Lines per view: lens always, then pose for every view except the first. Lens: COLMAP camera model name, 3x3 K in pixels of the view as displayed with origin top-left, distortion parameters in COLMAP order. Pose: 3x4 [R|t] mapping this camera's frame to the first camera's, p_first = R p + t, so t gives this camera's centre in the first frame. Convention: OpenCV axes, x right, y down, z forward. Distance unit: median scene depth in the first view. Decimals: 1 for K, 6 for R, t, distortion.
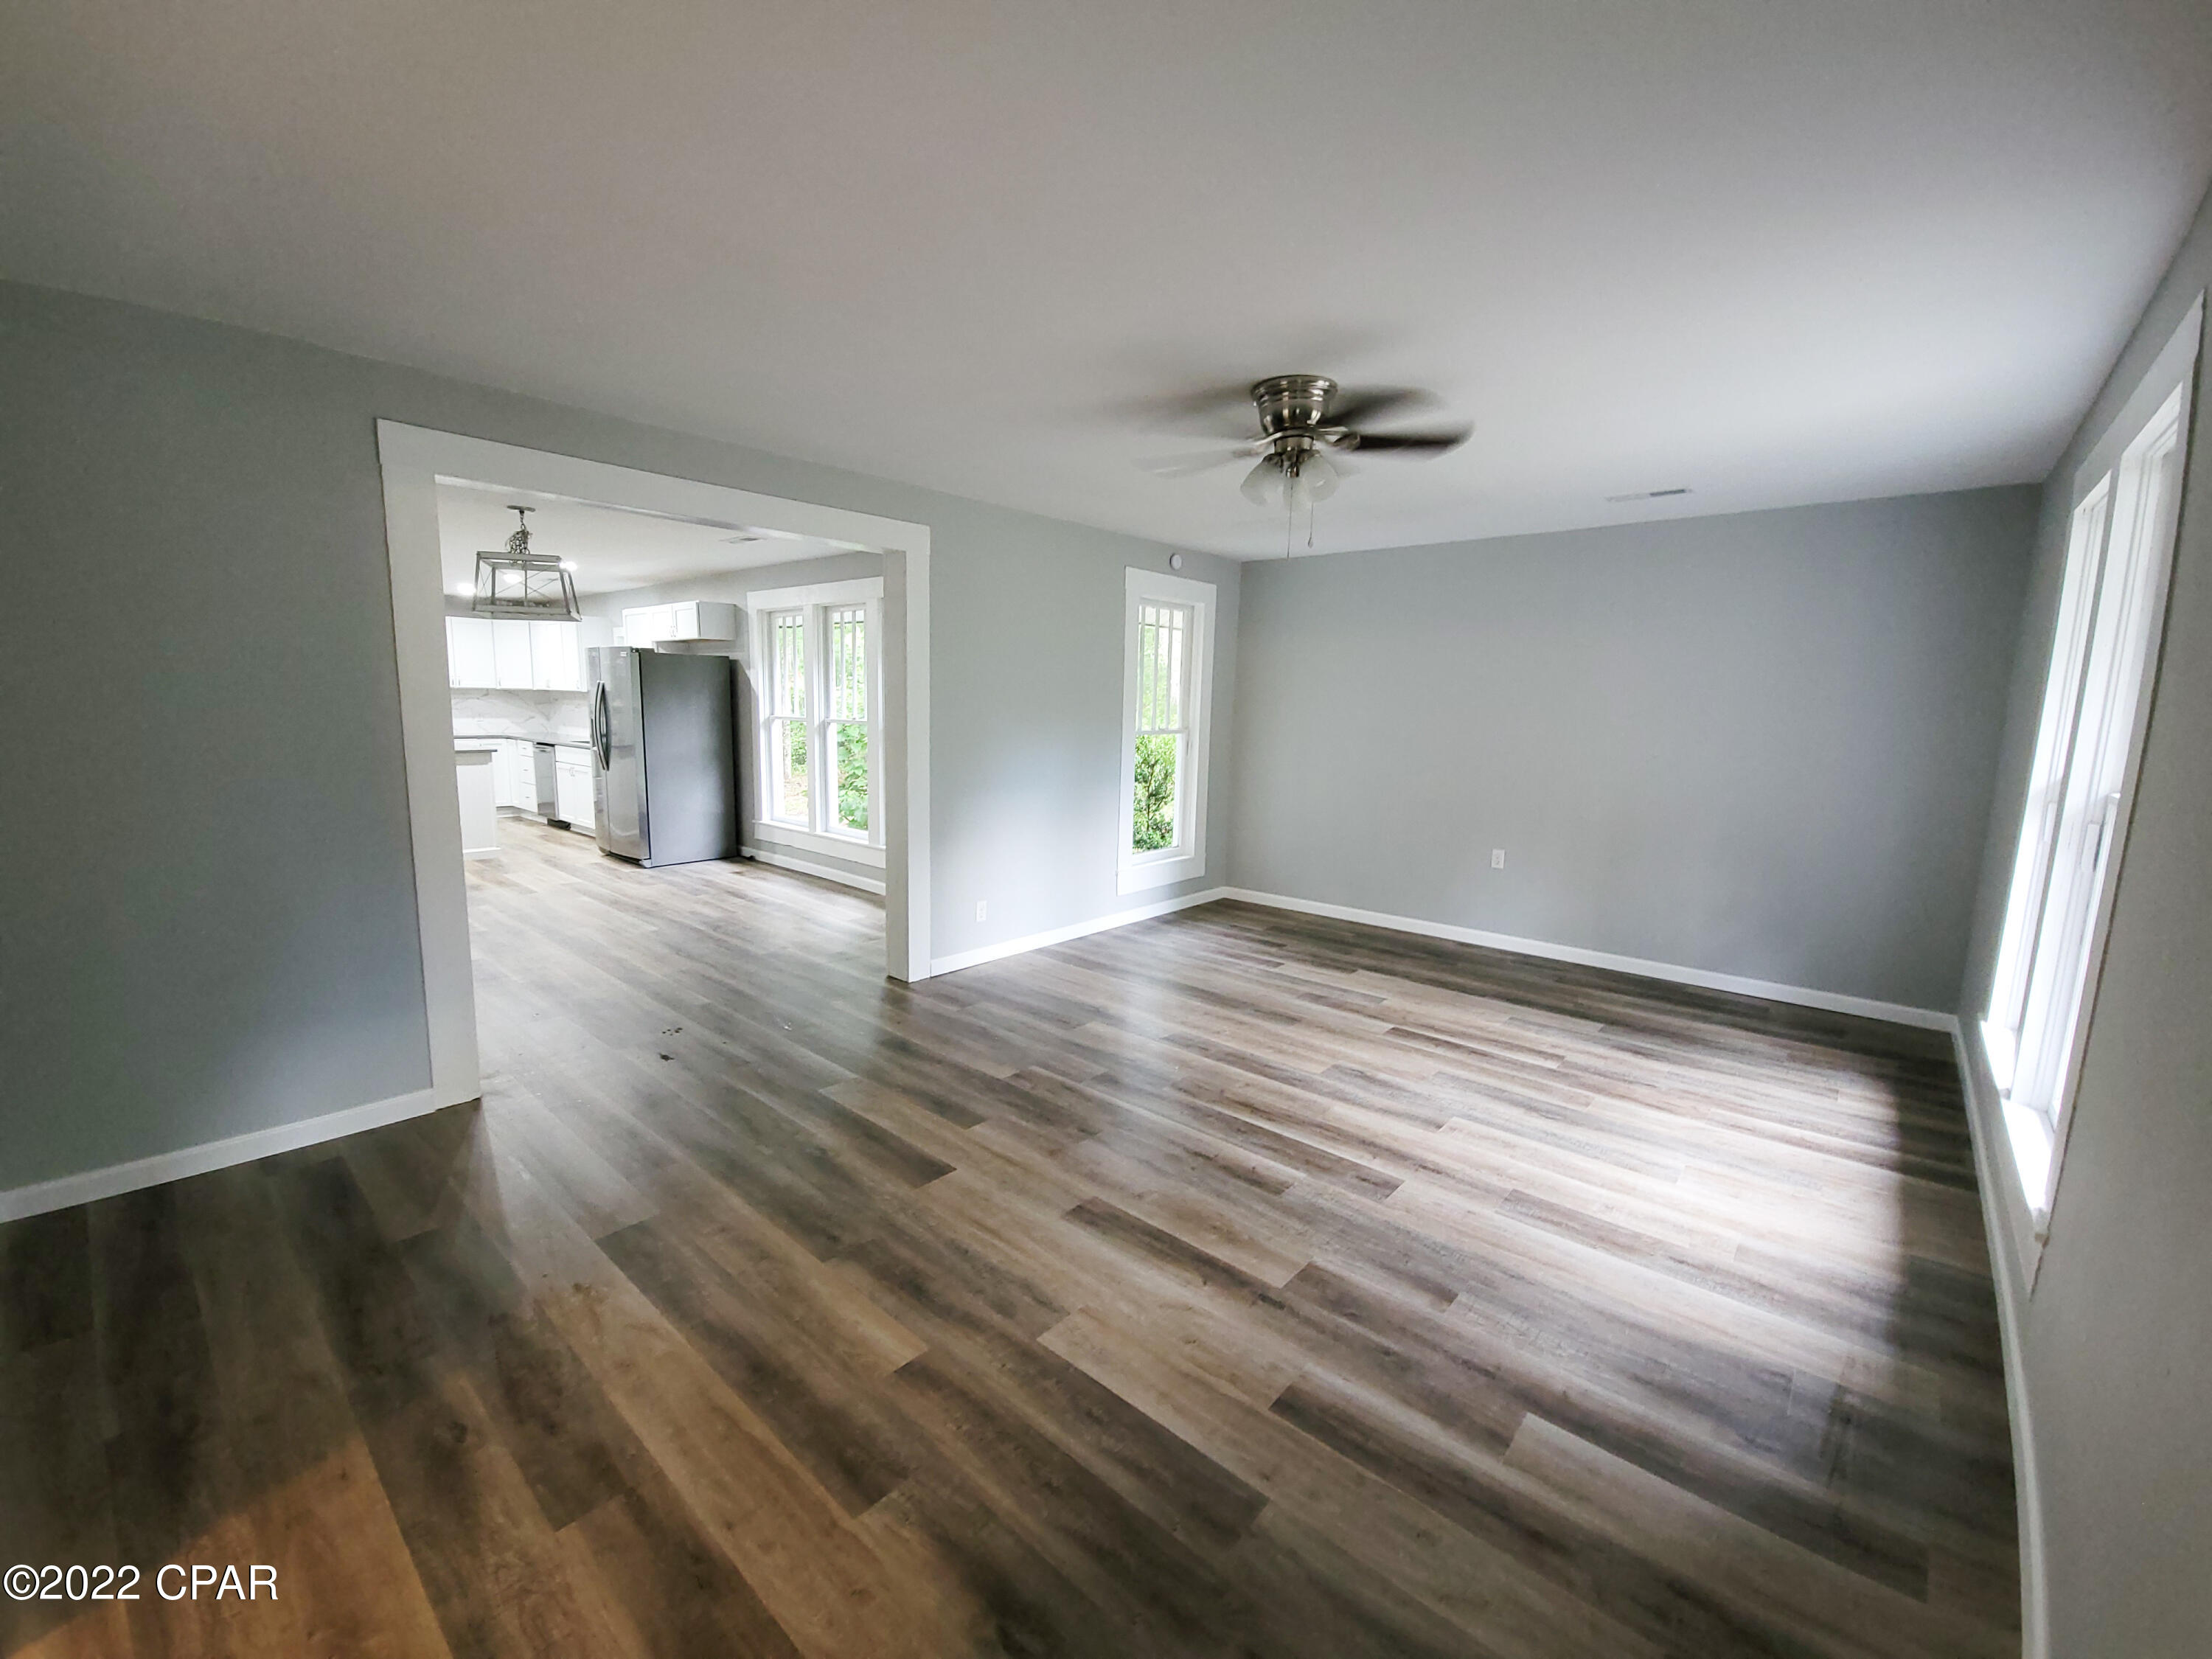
lens RADIAL K [[899.2, 0, 1114.6], [0, 899.2, 840.1], [0, 0, 1]] dist [0.005880, -0.005421]
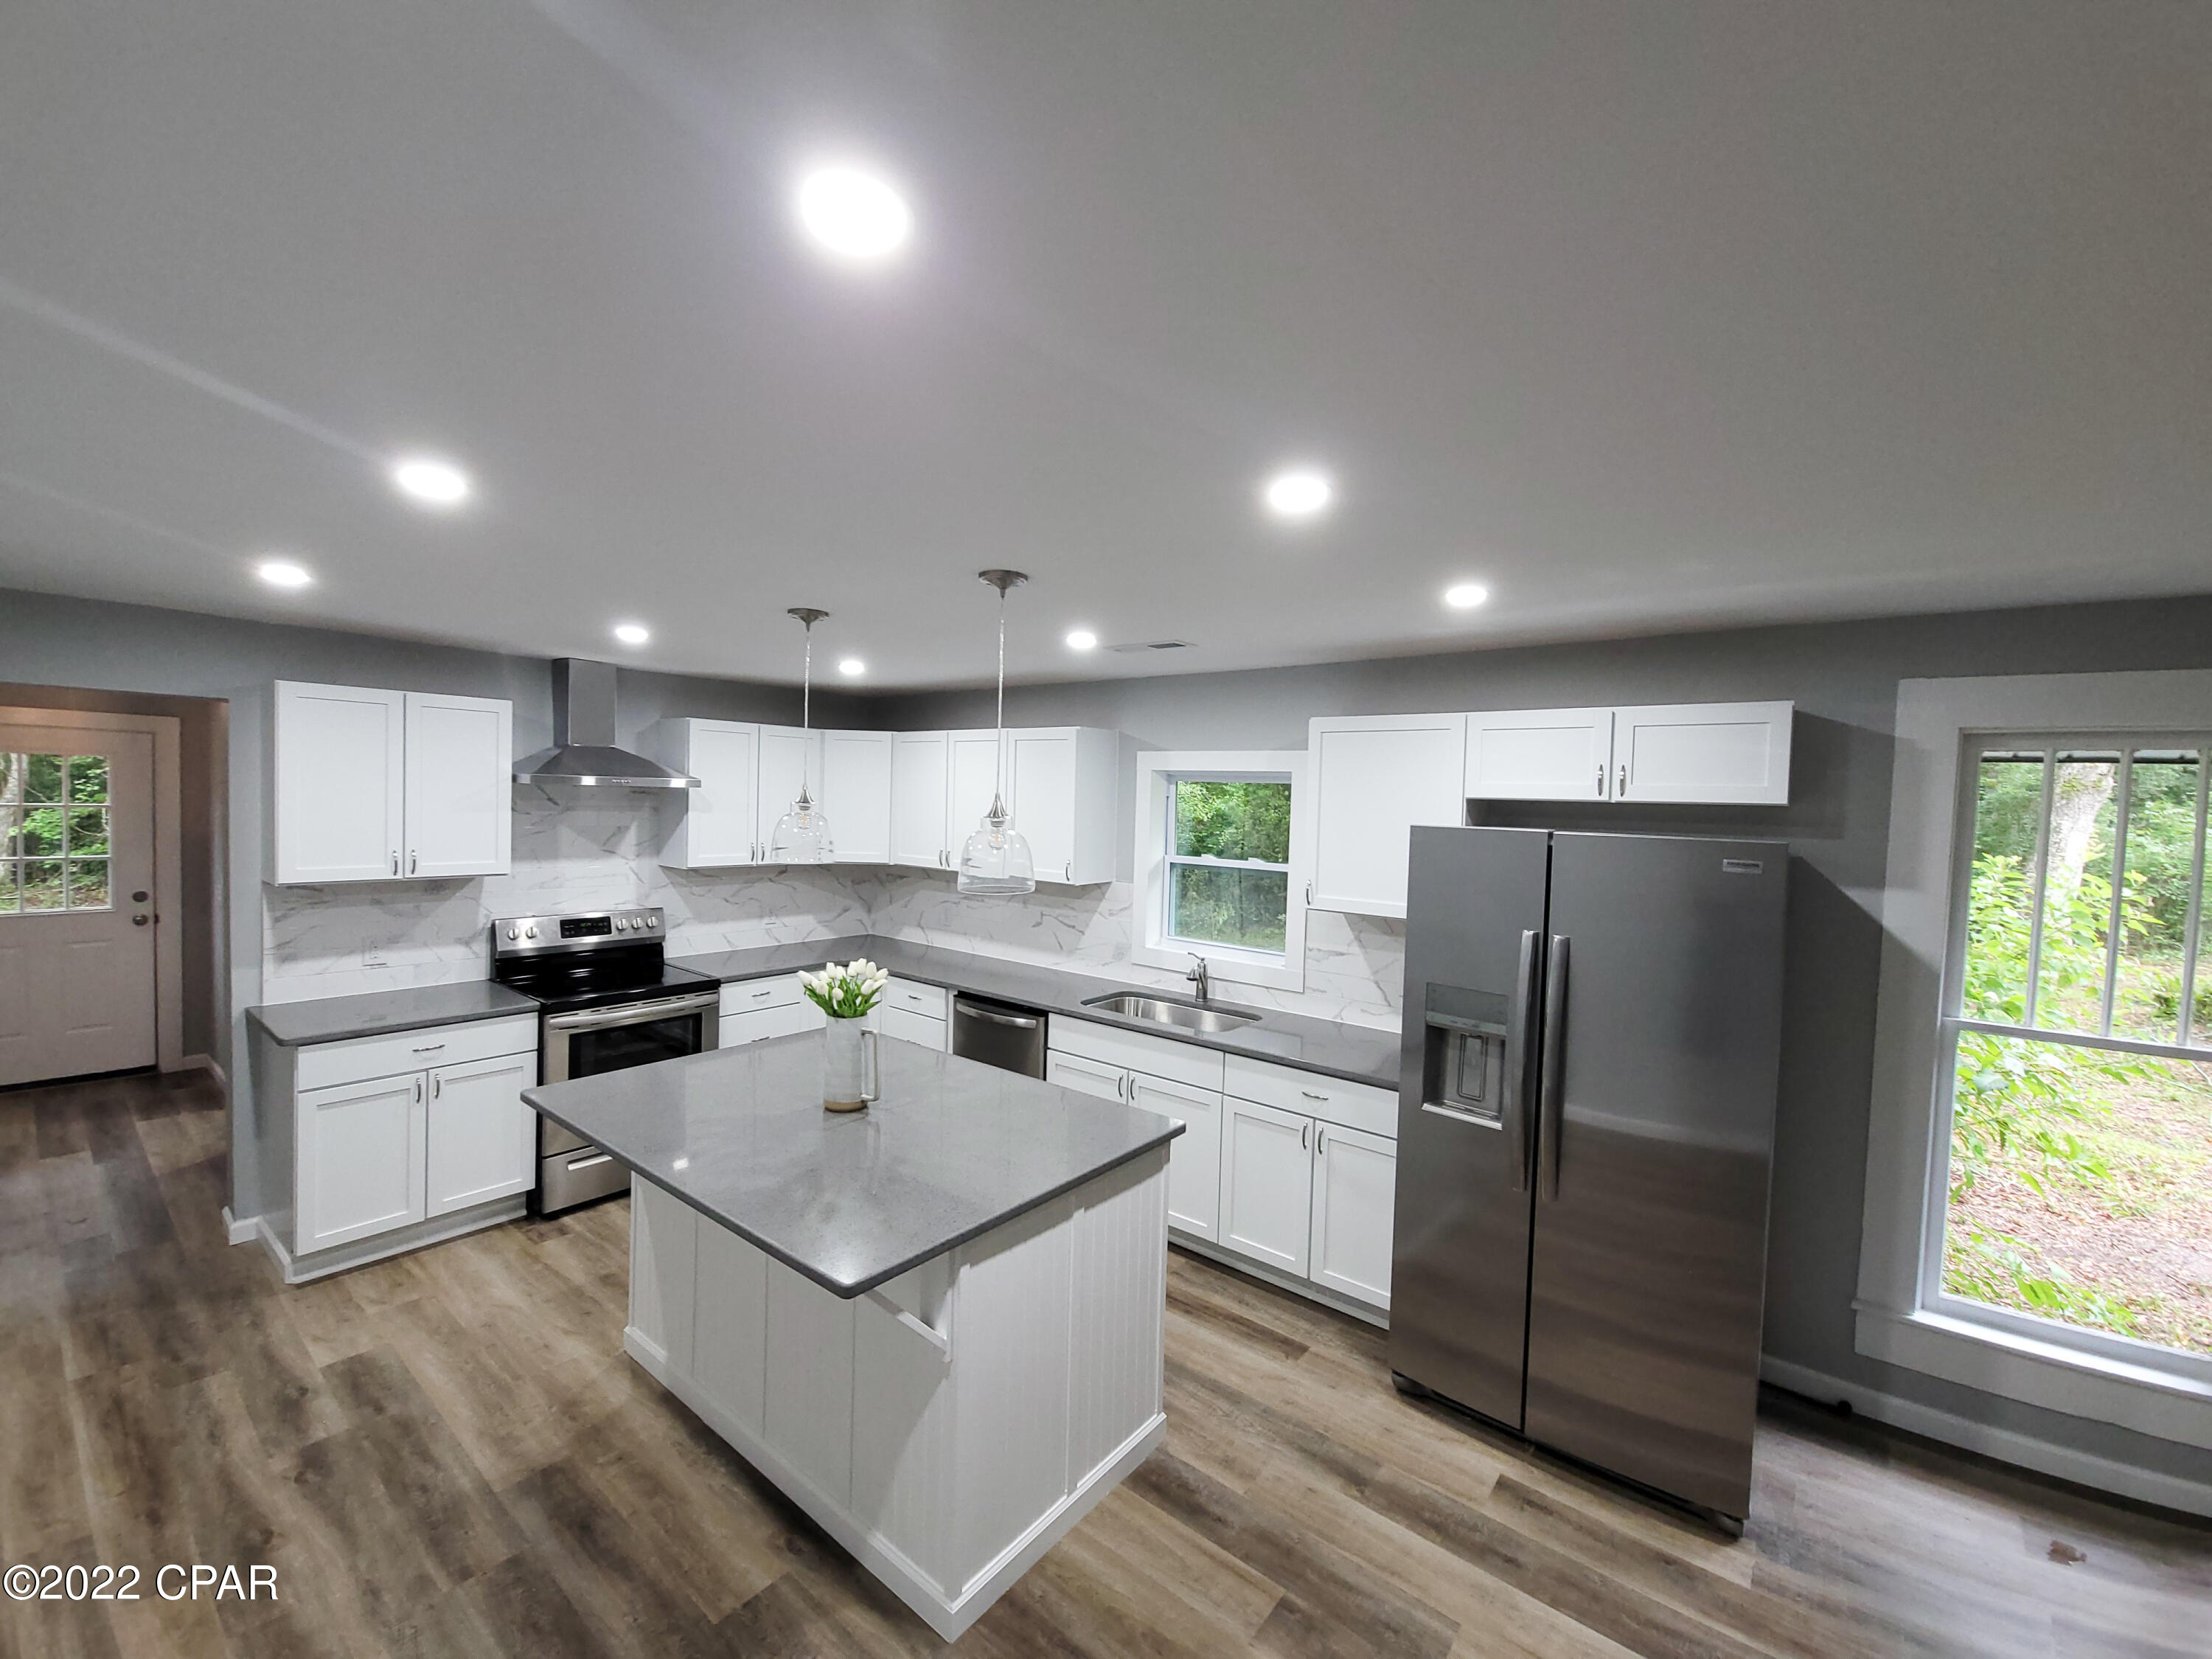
lens RADIAL K [[899.2, 0, 1108.9], [0, 899.2, 829.7], [0, 0, 1]] dist [0.005880, -0.005421]
pose [[0.998907, 0.010163, 0.045633, -1.212323], [-0.004375, 0.992121, -0.125206, -0.274507], [-0.046546, 0.124870, 0.991081, 1.082310]]
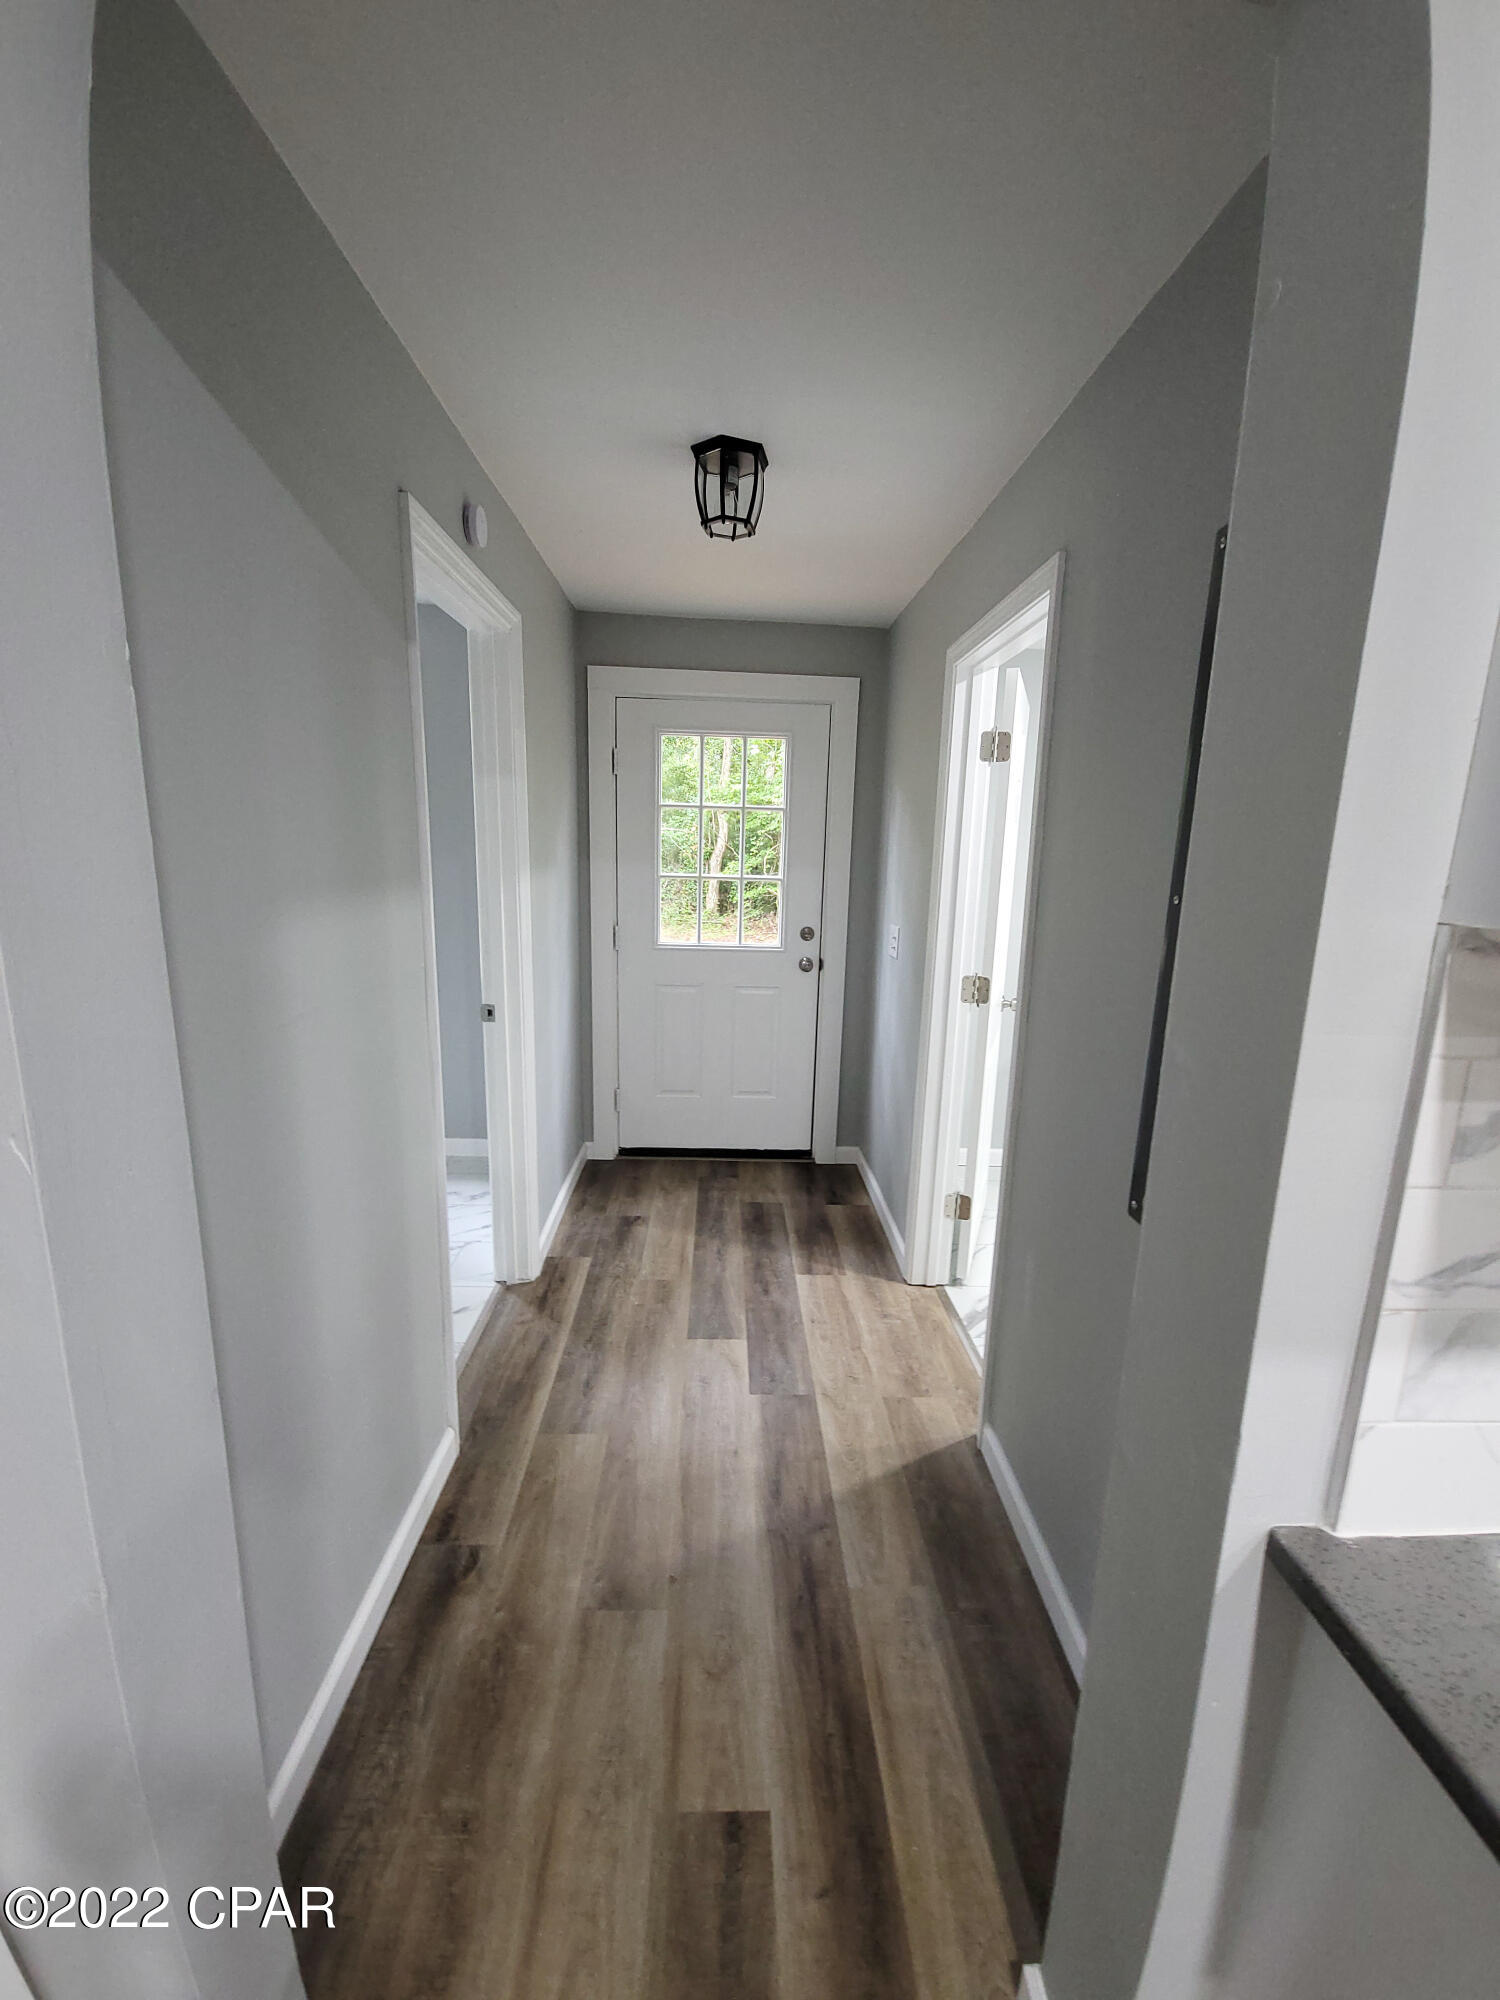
lens RADIAL K [[813.0, 0, 747.7], [0, 813.0, 994.0], [0, 0, 1]] dist [0.005880, -0.005421]
pose [[0.685648, 0.135020, -0.715302, -1.889133], [-0.135753, 0.989126, 0.056582, -0.307825], [0.715163, 0.058309, 0.696521, 1.726894]]
